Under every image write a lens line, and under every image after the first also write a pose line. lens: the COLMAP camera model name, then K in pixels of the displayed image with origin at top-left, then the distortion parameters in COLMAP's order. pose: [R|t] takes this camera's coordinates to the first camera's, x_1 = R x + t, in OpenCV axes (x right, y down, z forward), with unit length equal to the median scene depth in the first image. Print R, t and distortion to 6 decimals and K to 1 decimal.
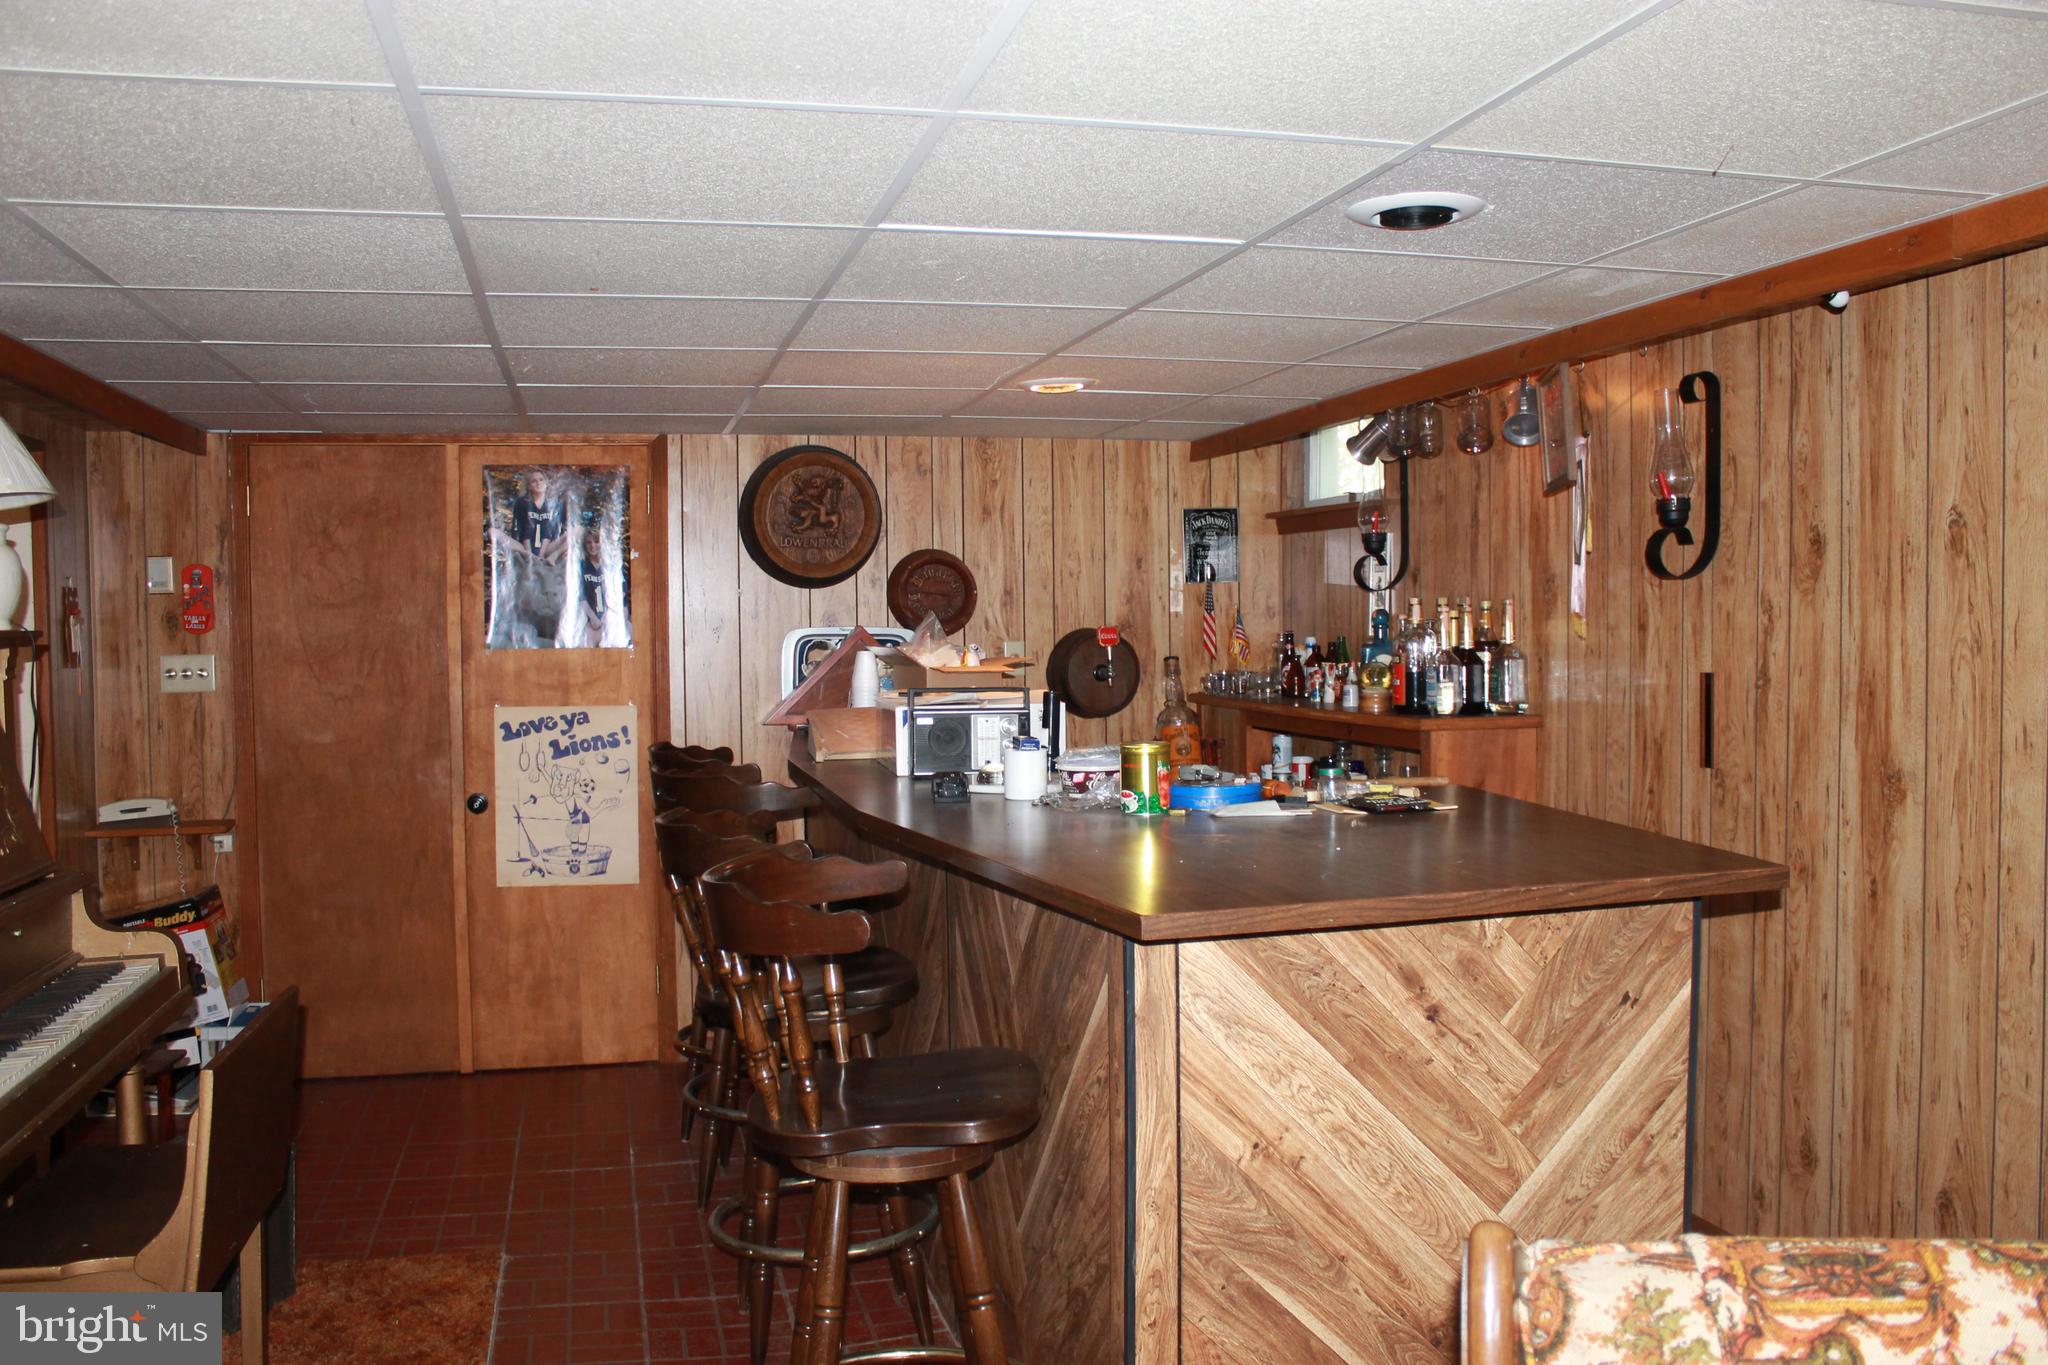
lens RADIAL K [[1743.3, 0, 1023.7], [0, 1743.3, 680.6], [0, 0, 1]] dist [-0.143156, 0.080240]
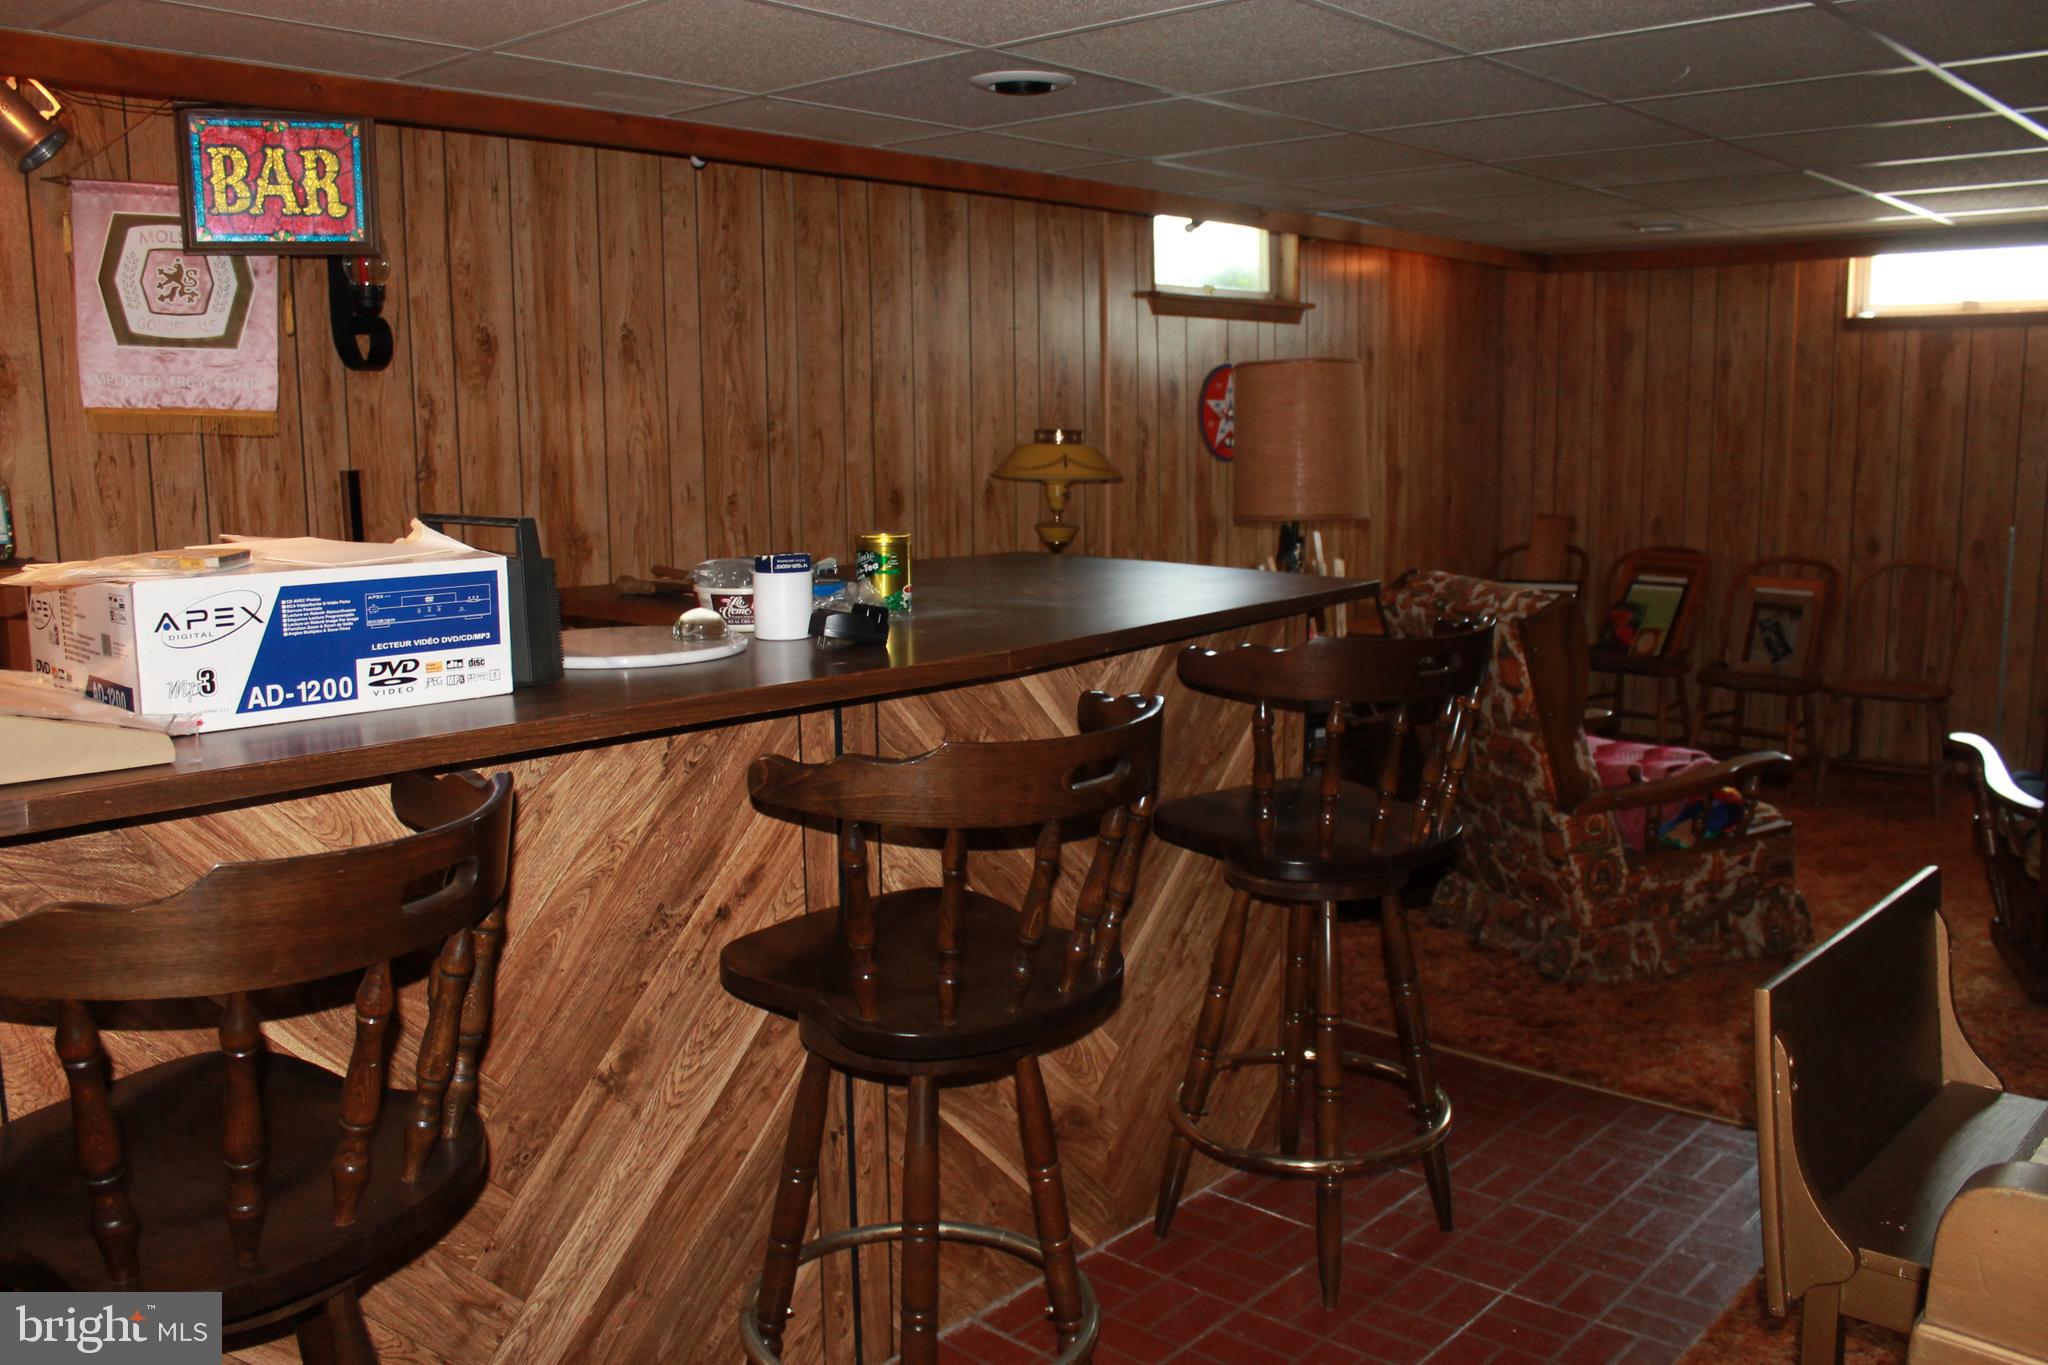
lens RADIAL K [[1743.3, 0, 1022.9], [0, 1743.3, 686.6], [0, 0, 1]] dist [-0.143156, 0.080240]
pose [[-0.569685, -0.110872, 0.814350, -0.696389], [0.042375, 0.985578, 0.163828, -0.029738], [-0.820770, 0.127839, -0.556771, 1.418936]]
